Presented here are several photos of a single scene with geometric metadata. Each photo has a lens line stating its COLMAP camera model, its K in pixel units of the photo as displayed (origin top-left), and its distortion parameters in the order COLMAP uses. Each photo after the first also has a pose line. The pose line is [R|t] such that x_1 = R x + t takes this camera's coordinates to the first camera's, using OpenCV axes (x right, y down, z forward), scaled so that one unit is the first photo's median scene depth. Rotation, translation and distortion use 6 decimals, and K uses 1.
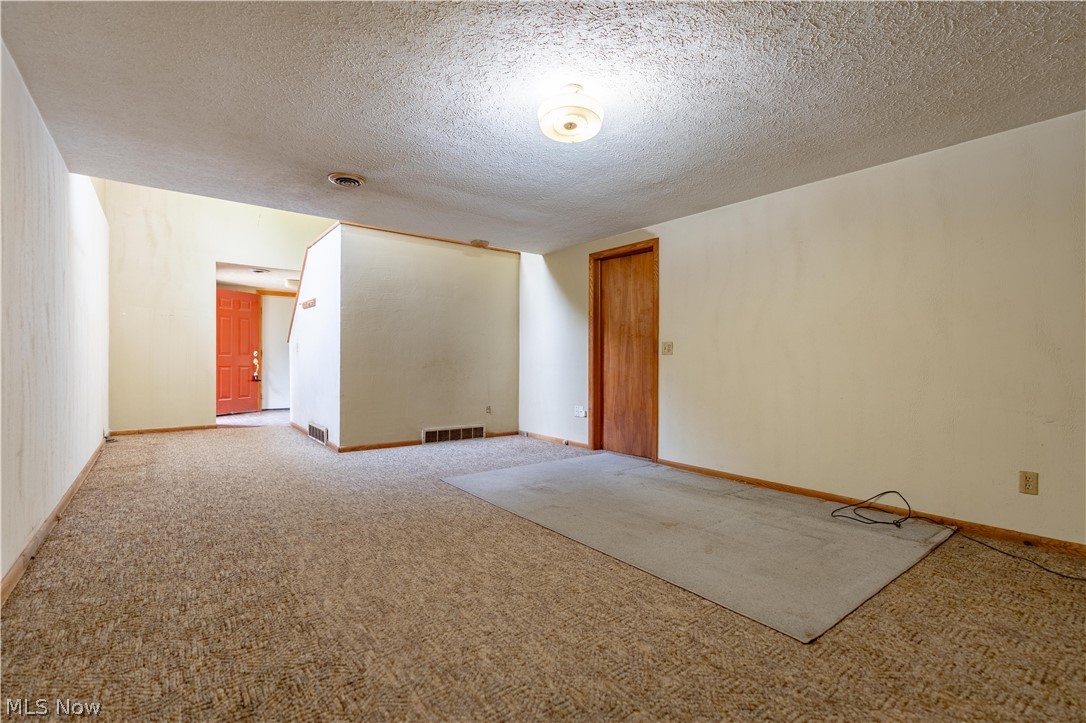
lens RADIAL K [[488.4, 0, 546.5], [0, 488.4, 358.5], [0, 0, 1]] dist [-0.005292, 0.000190]
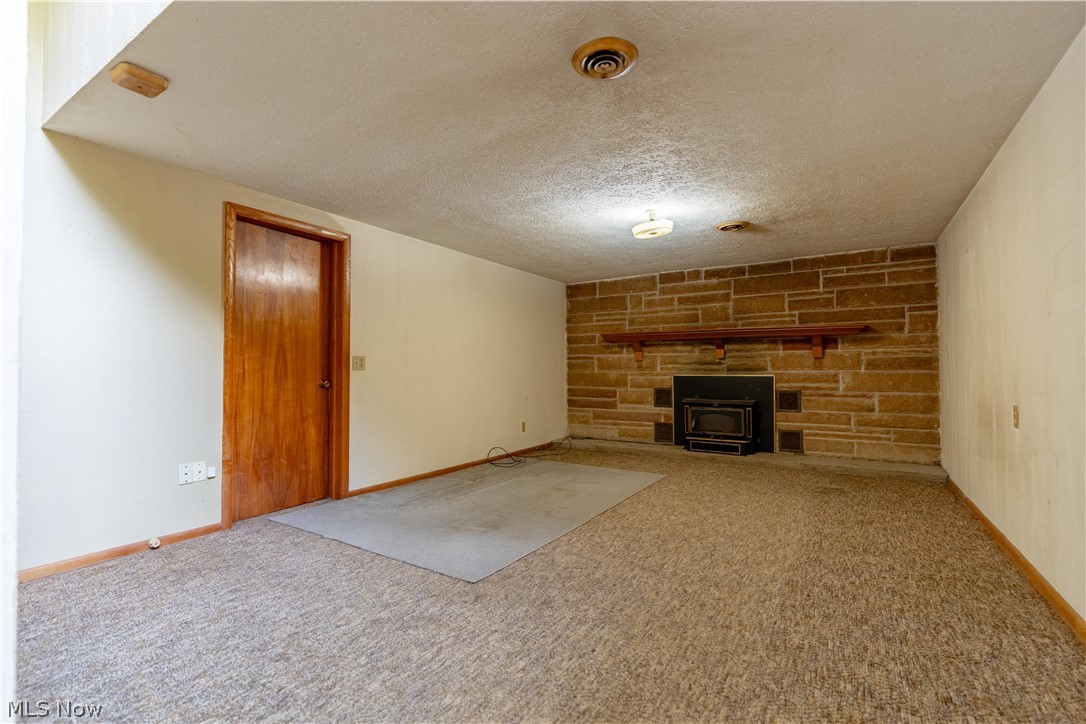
lens RADIAL K [[488.4, 0, 543.8], [0, 488.4, 359.3], [0, 0, 1]] dist [-0.005292, 0.000190]
pose [[-0.335008, 0.016879, 0.942064, -0.929862], [-0.001539, 0.999828, -0.018461, -0.015606], [-0.942214, -0.007635, -0.334925, 1.289531]]
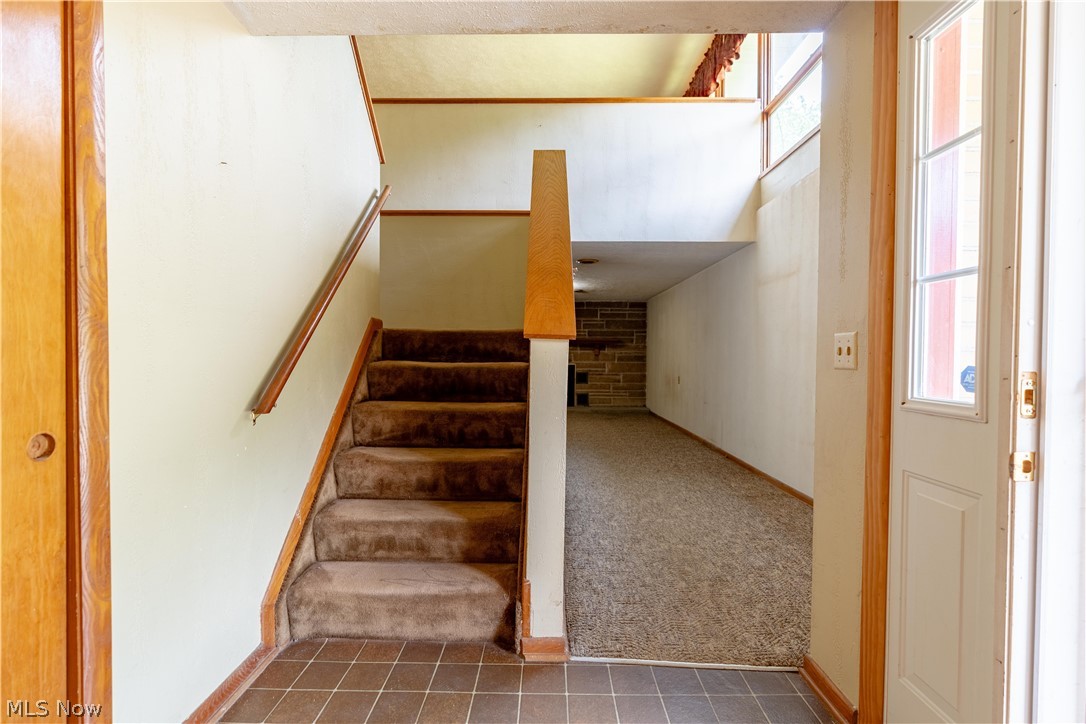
lens RADIAL K [[488.4, 0, 544.5], [0, 488.4, 363.3], [0, 0, 1]] dist [-0.005292, 0.000190]
pose [[-0.777284, -0.022766, 0.628738, -1.264541], [-0.014203, 0.999725, 0.018640, -0.041379], [-0.628990, 0.005558, -0.777394, 2.154137]]
